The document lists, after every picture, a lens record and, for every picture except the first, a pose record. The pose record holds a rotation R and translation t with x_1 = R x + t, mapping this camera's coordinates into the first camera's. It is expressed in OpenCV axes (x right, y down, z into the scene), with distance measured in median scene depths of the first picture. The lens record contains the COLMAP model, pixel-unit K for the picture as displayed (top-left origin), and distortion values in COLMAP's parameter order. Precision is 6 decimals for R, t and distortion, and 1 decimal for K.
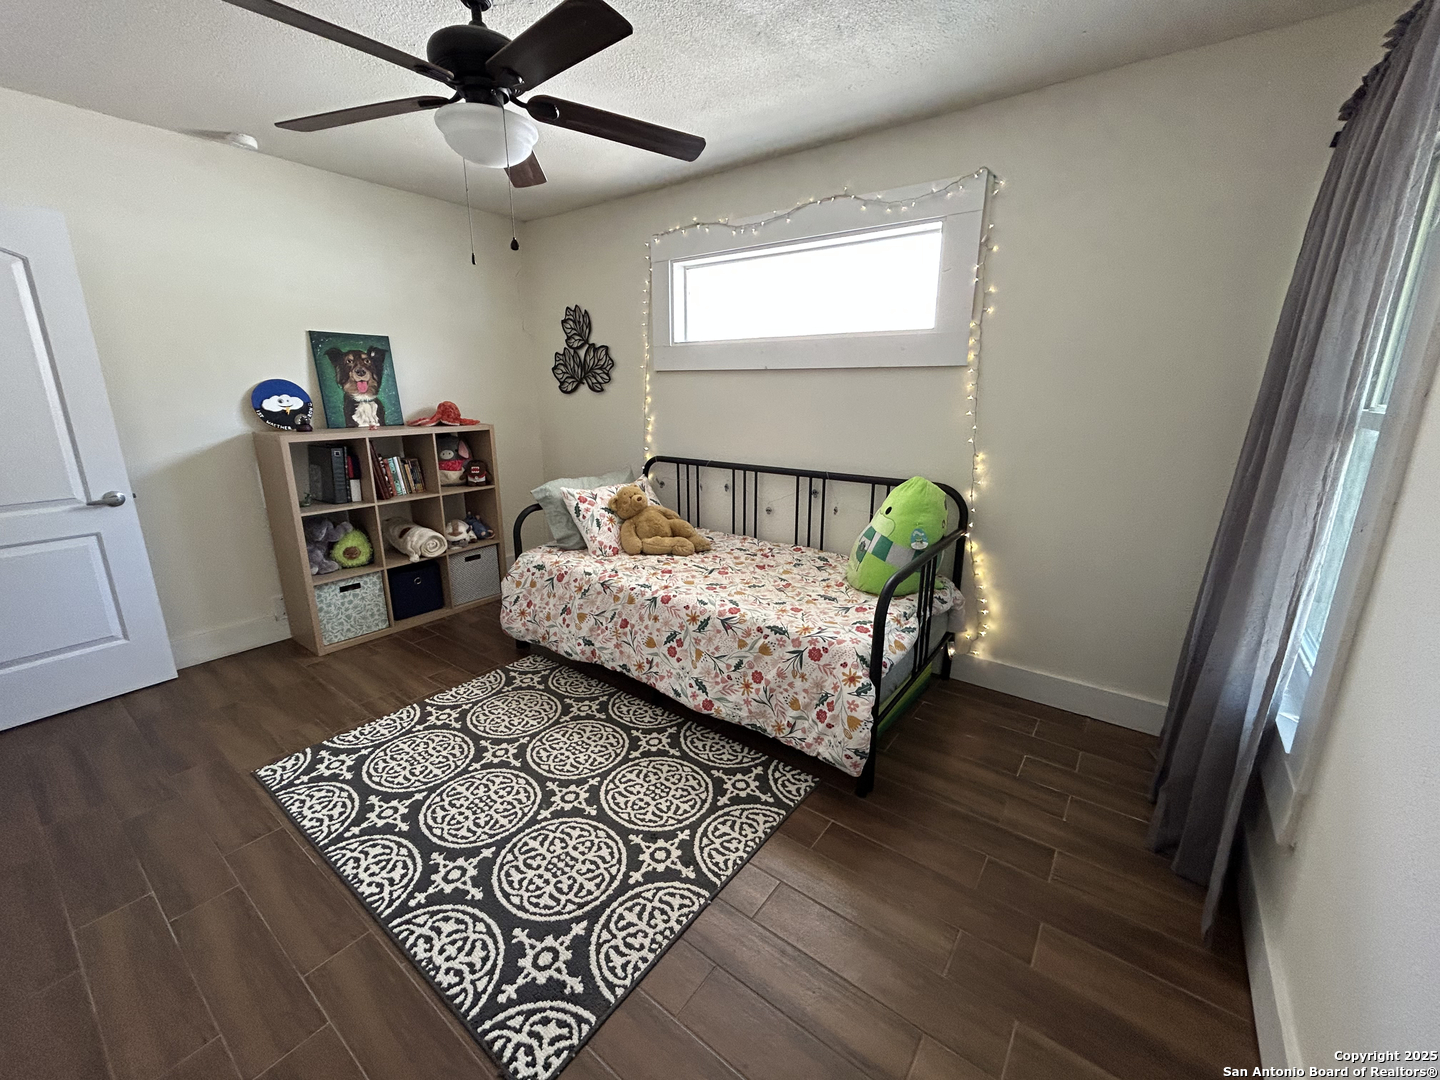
lens RADIAL K [[589.1, 0, 720.0], [0, 589.1, 540.0], [0, 0, 1]] dist [-0.000969, 0.000426]
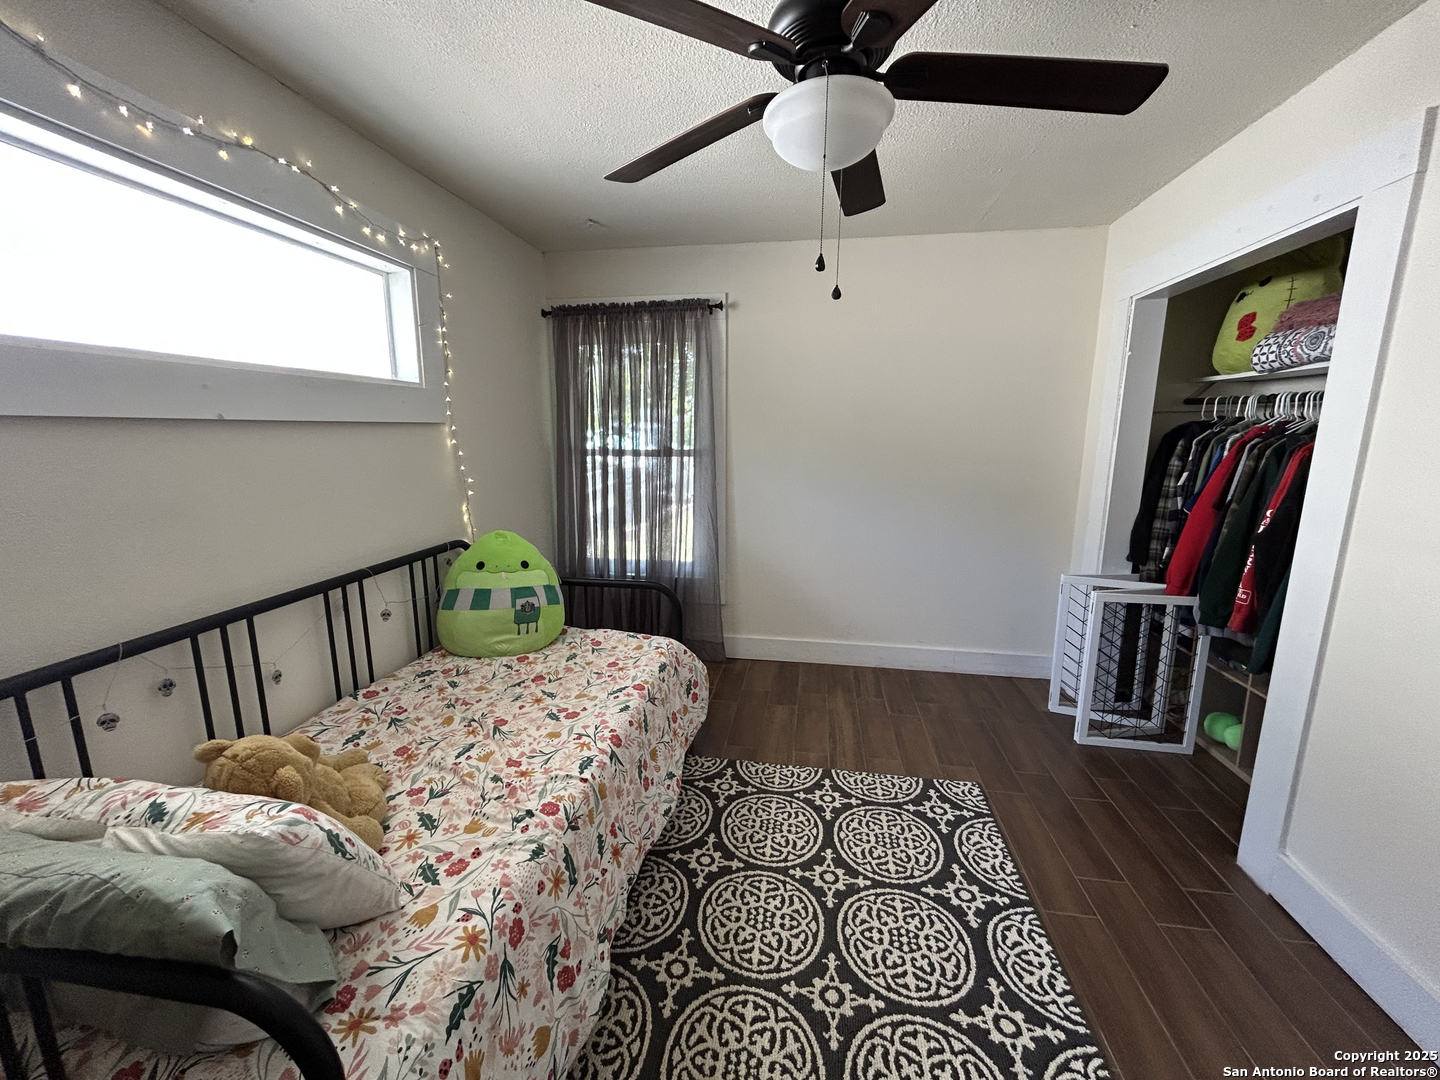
lens RADIAL K [[589.1, 0, 720.0], [0, 589.1, 540.0], [0, 0, 1]] dist [-0.000969, 0.000426]
pose [[-0.466515, -0.164242, 0.869131, -0.973247], [0.226655, 0.927603, 0.296952, -0.411533], [-0.854980, 0.335526, -0.395514, 1.446786]]
